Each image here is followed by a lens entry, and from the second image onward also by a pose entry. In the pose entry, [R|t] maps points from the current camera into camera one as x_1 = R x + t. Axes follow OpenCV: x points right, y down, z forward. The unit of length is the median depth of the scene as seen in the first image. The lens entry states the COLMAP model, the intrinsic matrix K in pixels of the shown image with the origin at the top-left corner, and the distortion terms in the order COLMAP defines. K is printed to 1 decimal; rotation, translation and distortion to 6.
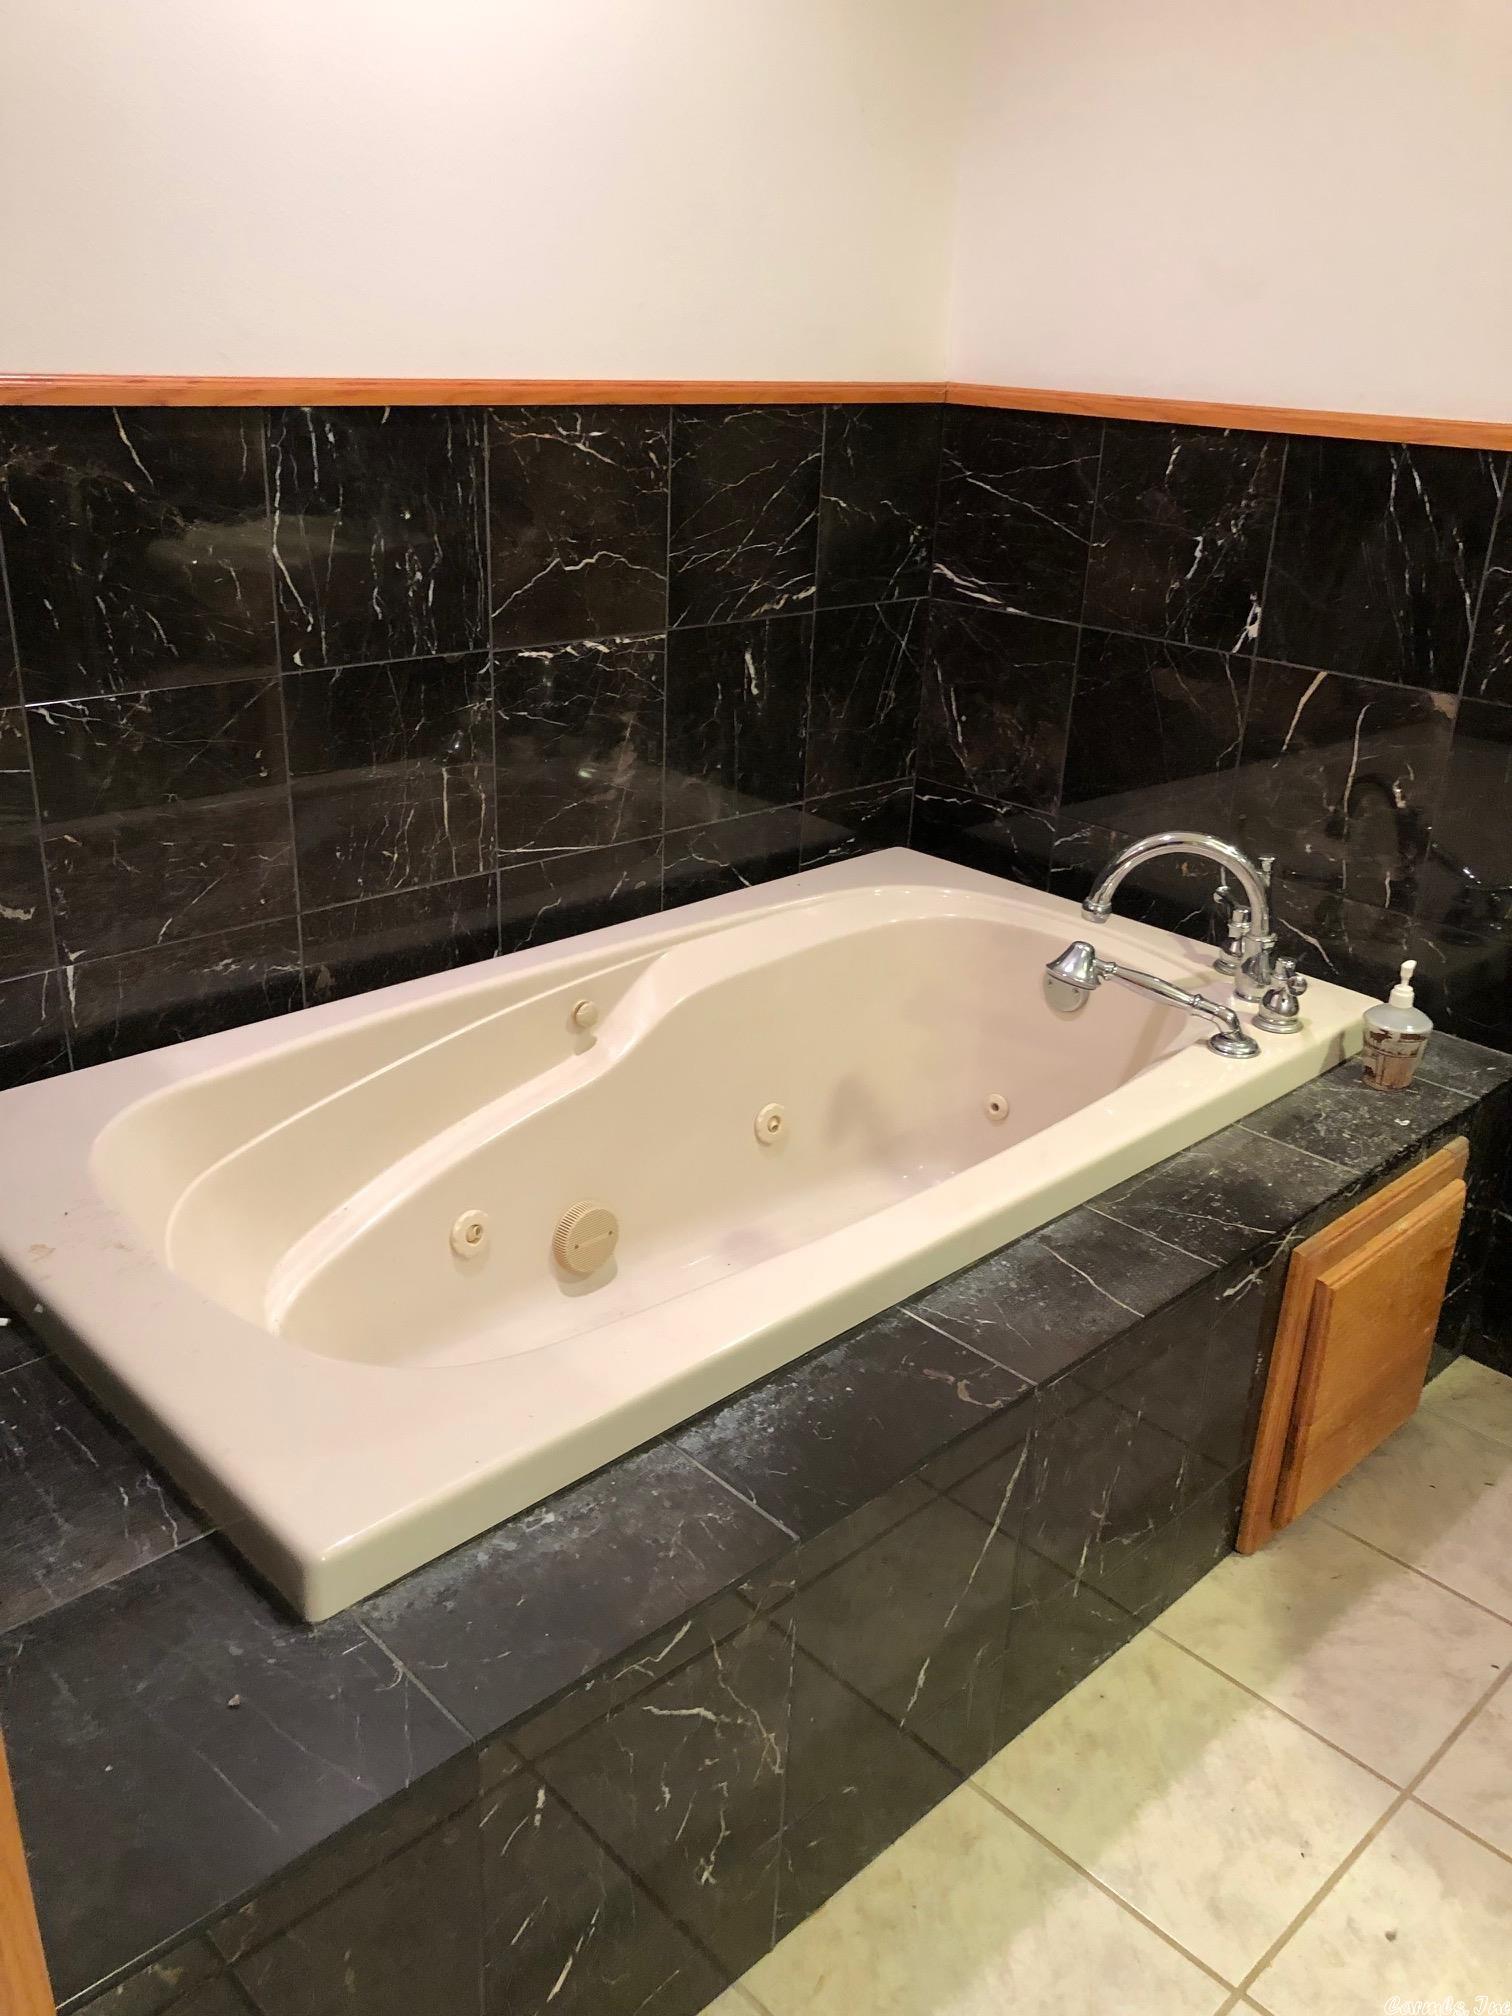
lens RADIAL K [[1670.4, 0, 756.0], [0, 1670.4, 1008.0], [0, 0, 1]] dist [0.061975, -0.112943]
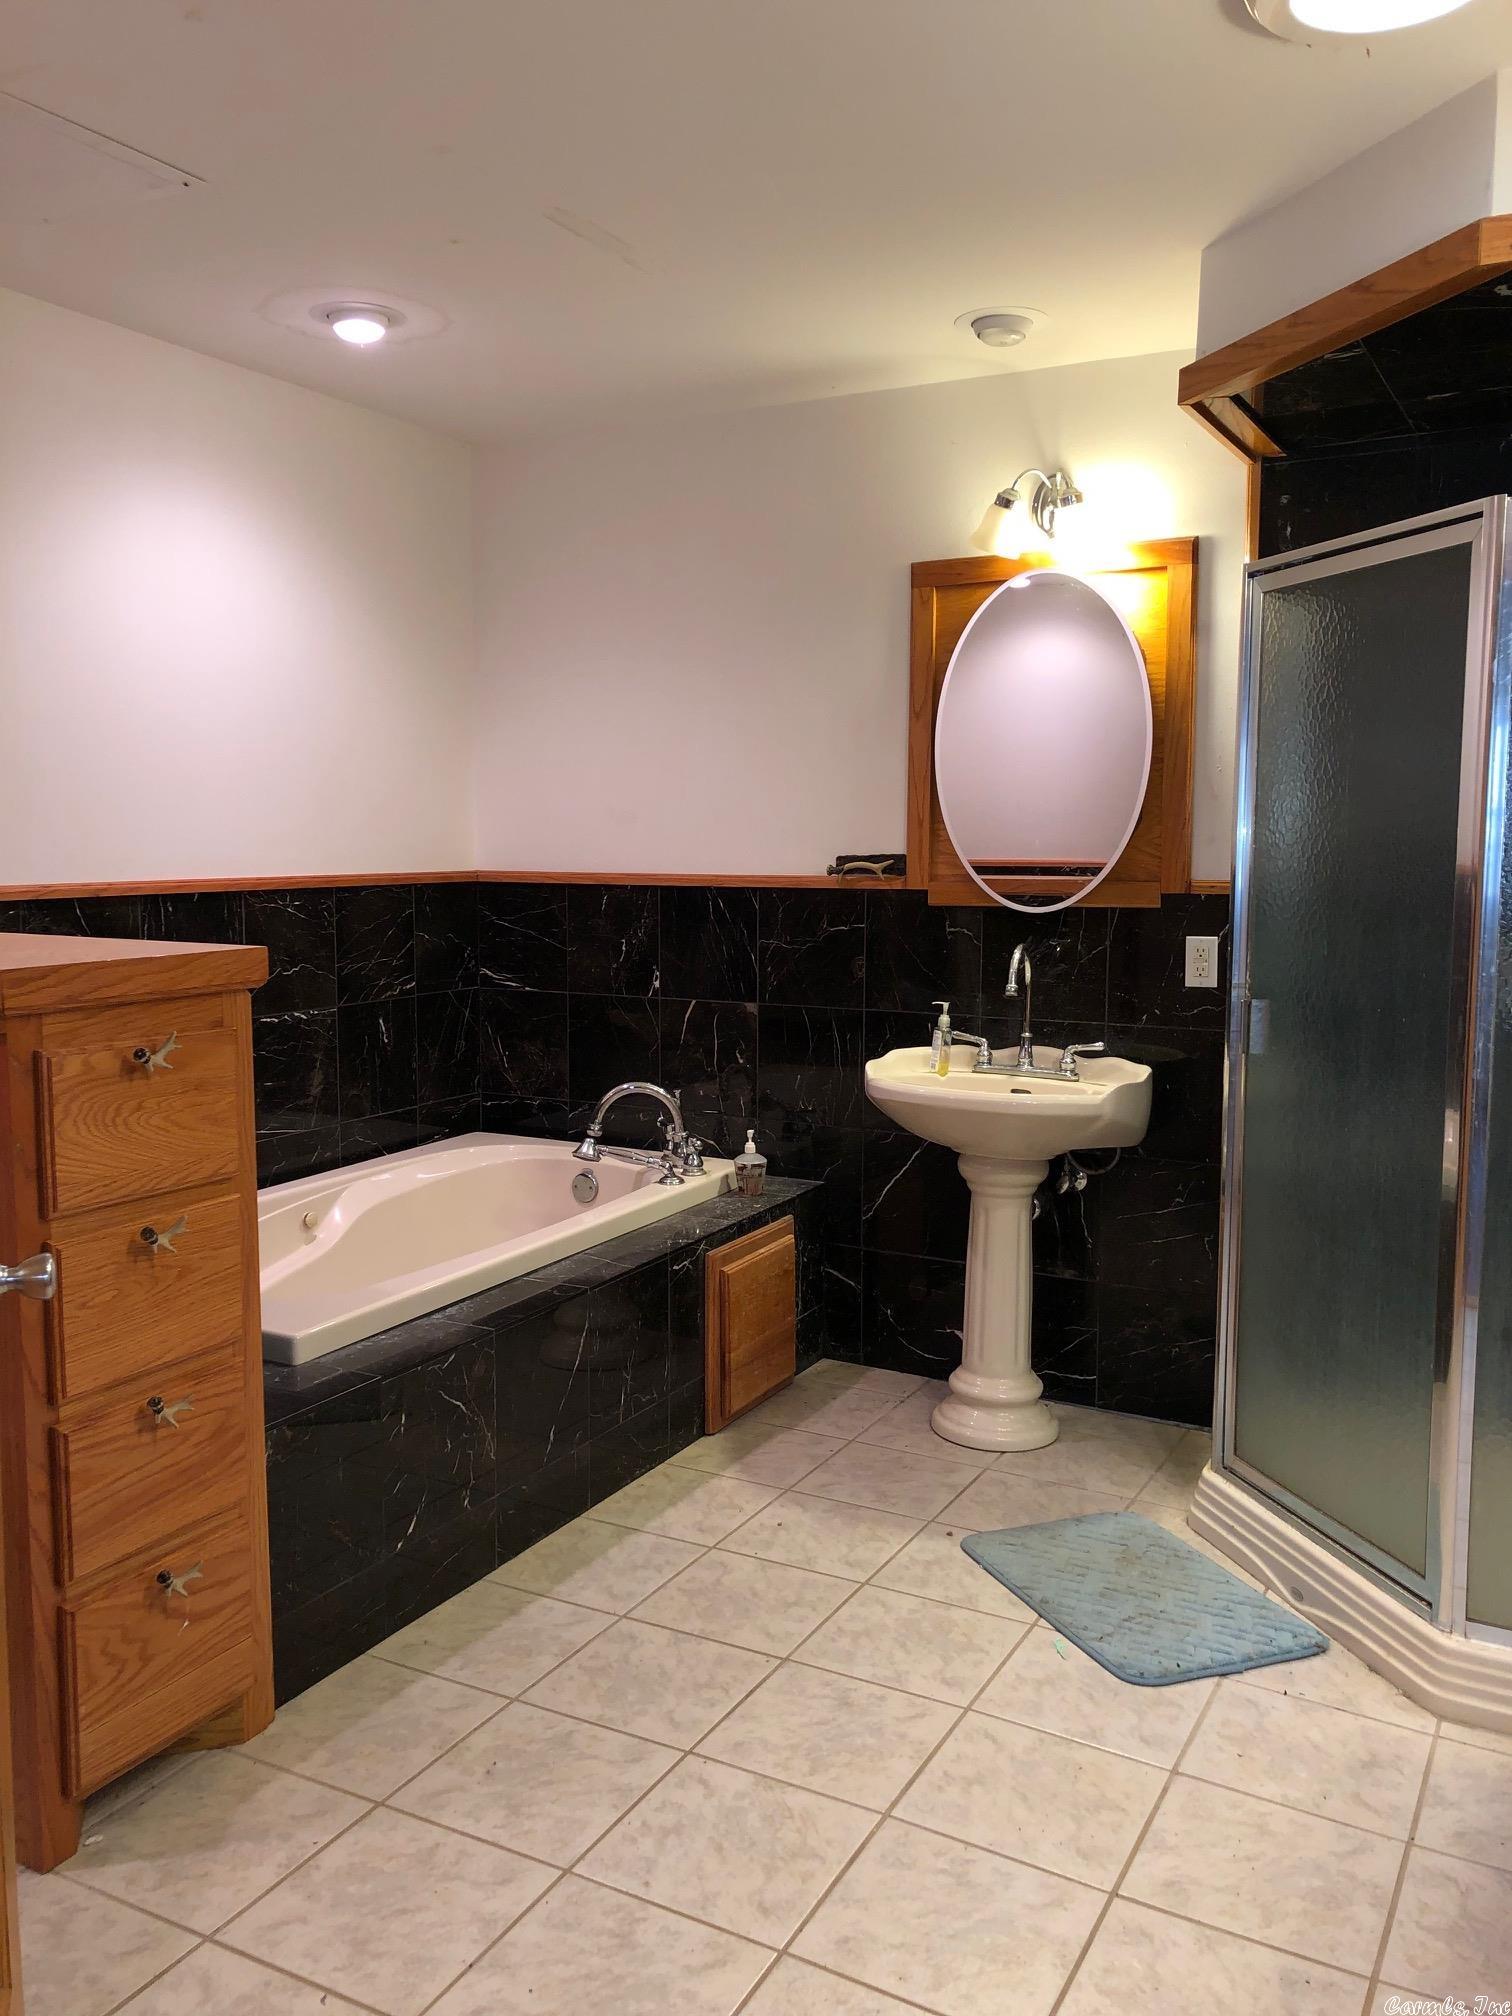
lens RADIAL K [[1670.4, 0, 756.0], [0, 1670.4, 1008.0], [0, 0, 1]] dist [0.061975, -0.112943]
pose [[0.952479, -0.071373, 0.296126, -0.168868], [0.150617, 0.955353, -0.254194, 0.316870], [-0.264762, 0.286716, 0.920704, -0.808076]]
